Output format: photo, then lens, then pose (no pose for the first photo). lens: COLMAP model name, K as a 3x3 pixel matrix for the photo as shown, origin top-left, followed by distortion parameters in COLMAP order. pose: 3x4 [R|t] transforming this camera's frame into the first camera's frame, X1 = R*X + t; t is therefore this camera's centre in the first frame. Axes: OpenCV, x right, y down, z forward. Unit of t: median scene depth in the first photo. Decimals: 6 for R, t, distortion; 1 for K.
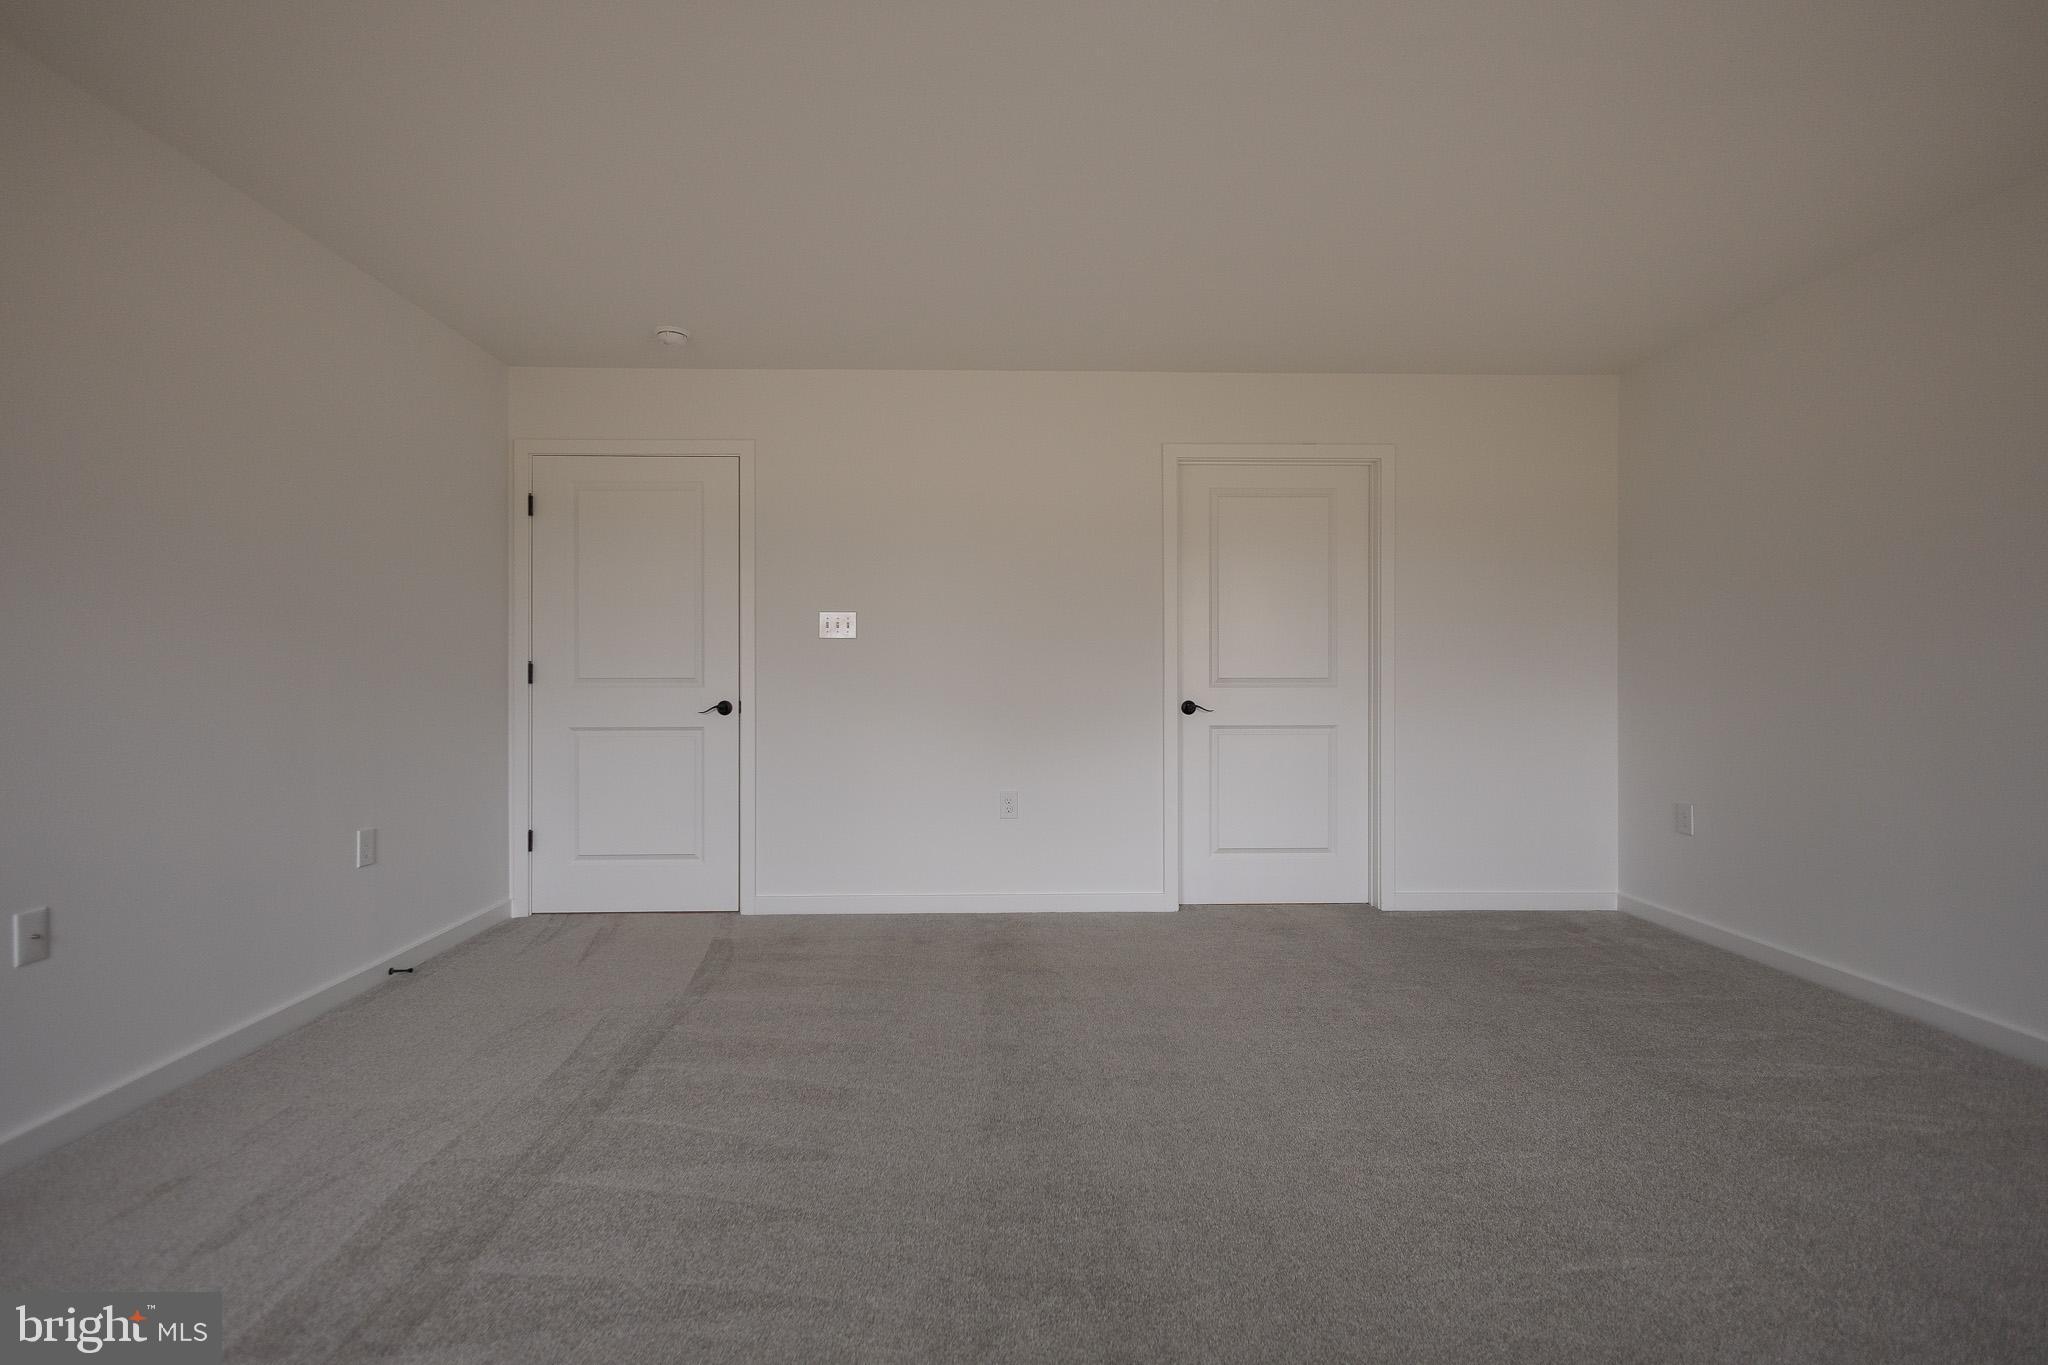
lens RADIAL K [[946.3, 0, 1020.0], [0, 946.3, 682.1], [0, 0, 1]] dist [0.006295, -0.000334]
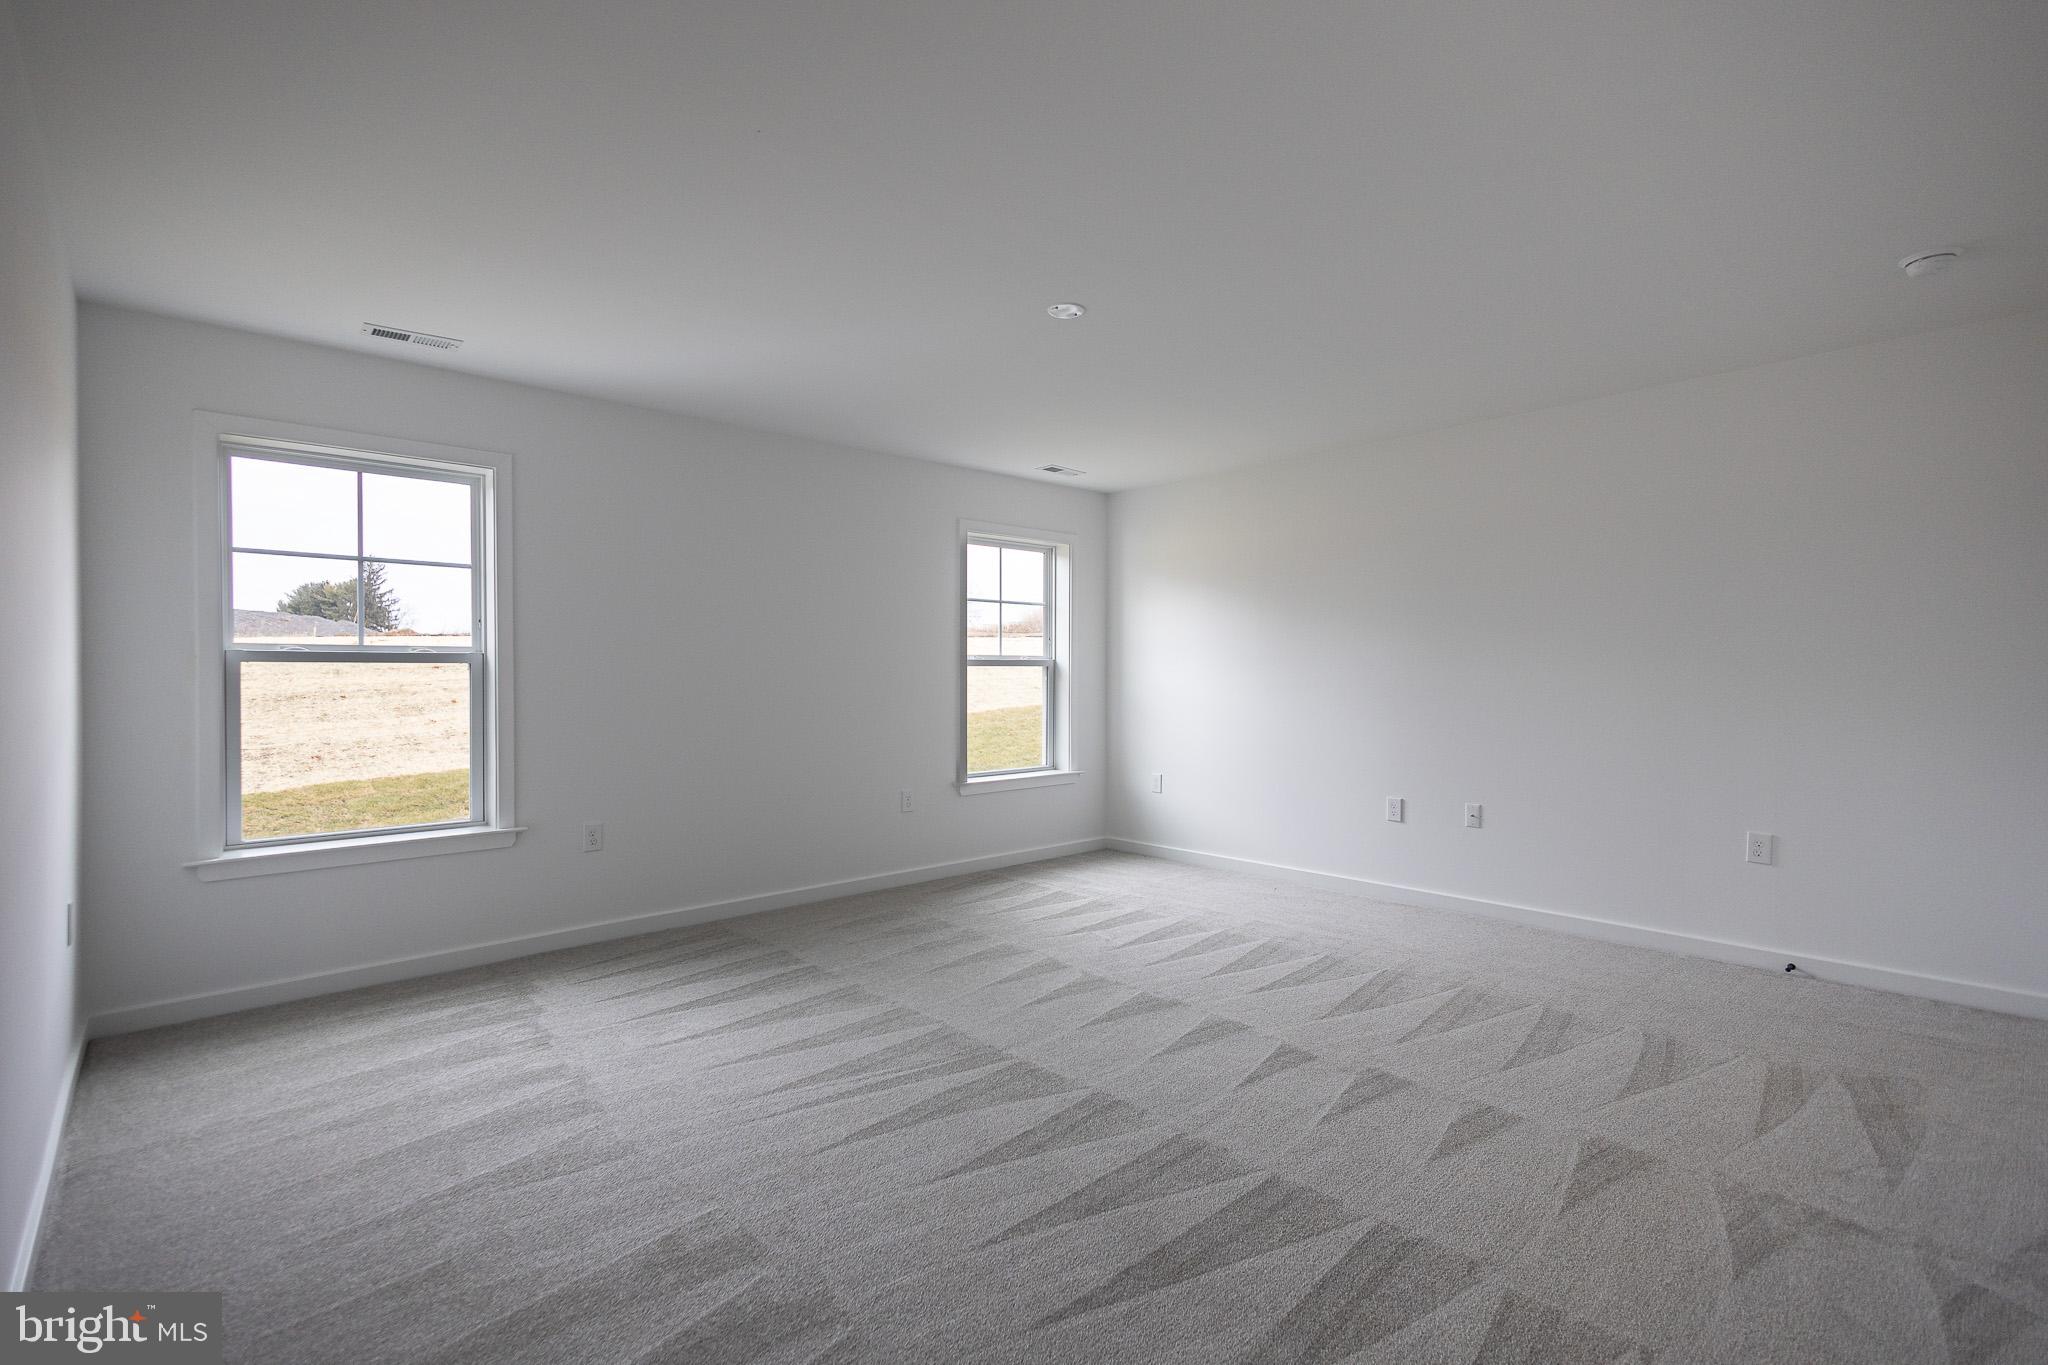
lens RADIAL K [[946.3, 0, 1020.0], [0, 946.3, 682.1], [0, 0, 1]] dist [0.006295, -0.000334]
pose [[-0.772089, 0.001803, -0.635511, 0.583623], [-0.001692, 0.999987, 0.004893, -0.026293], [0.635512, 0.004854, -0.772076, 1.005609]]
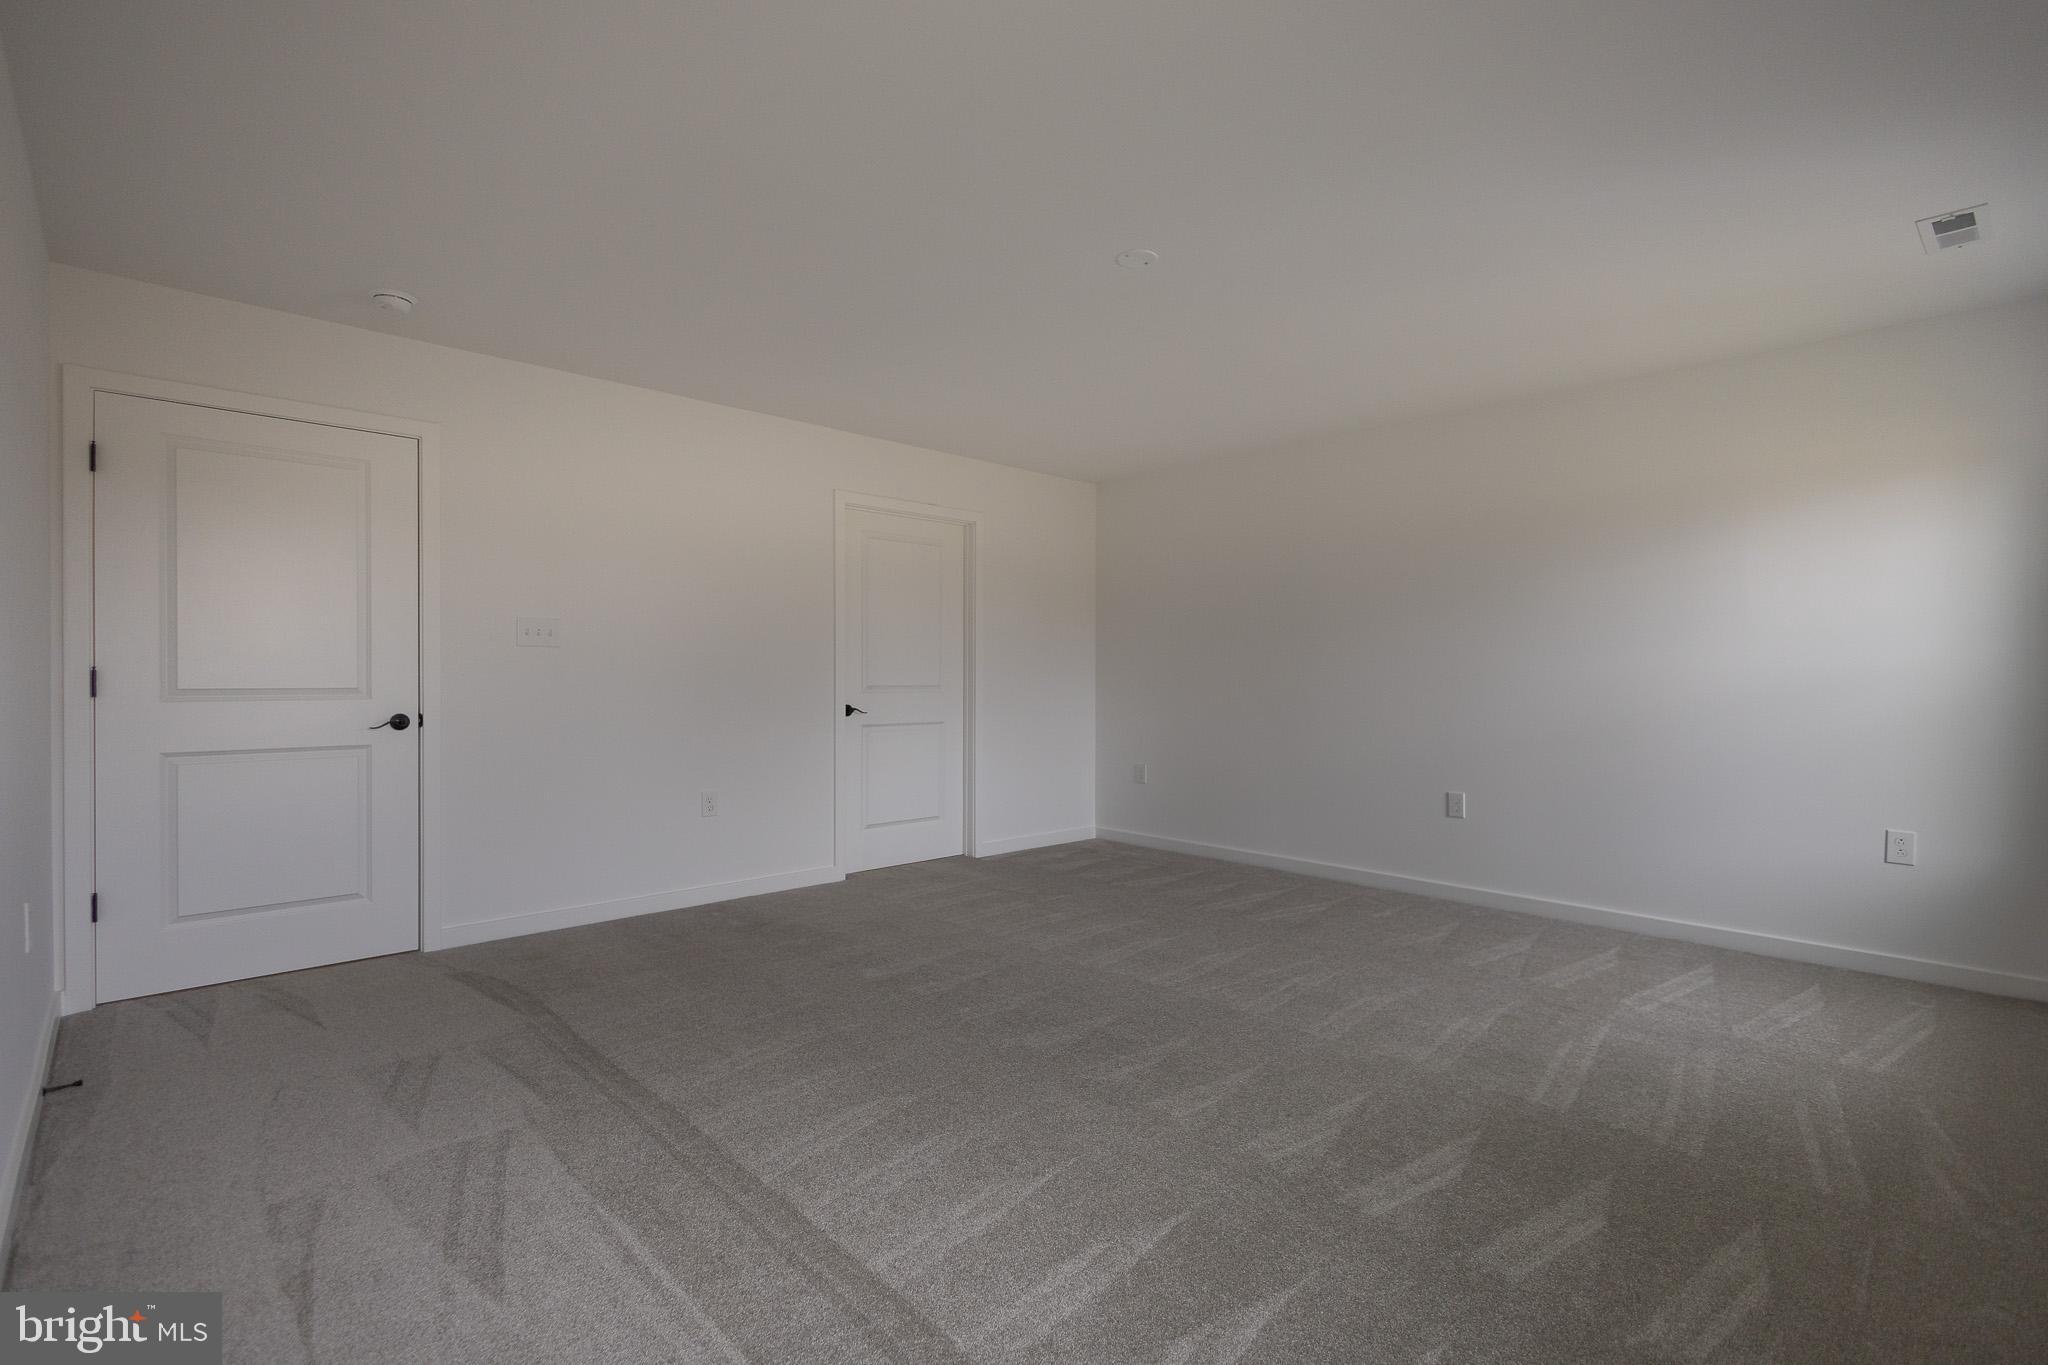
lens RADIAL K [[928.6, 0, 1024.4], [0, 928.6, 687.3], [0, 0, 1]] dist [0.002664, -0.000067]
pose [[0.745295, -0.004576, 0.666719, -0.456207], [0.002932, 0.999989, 0.003585, -0.006442], [-0.666729, -0.000717, 0.745300, -0.031706]]
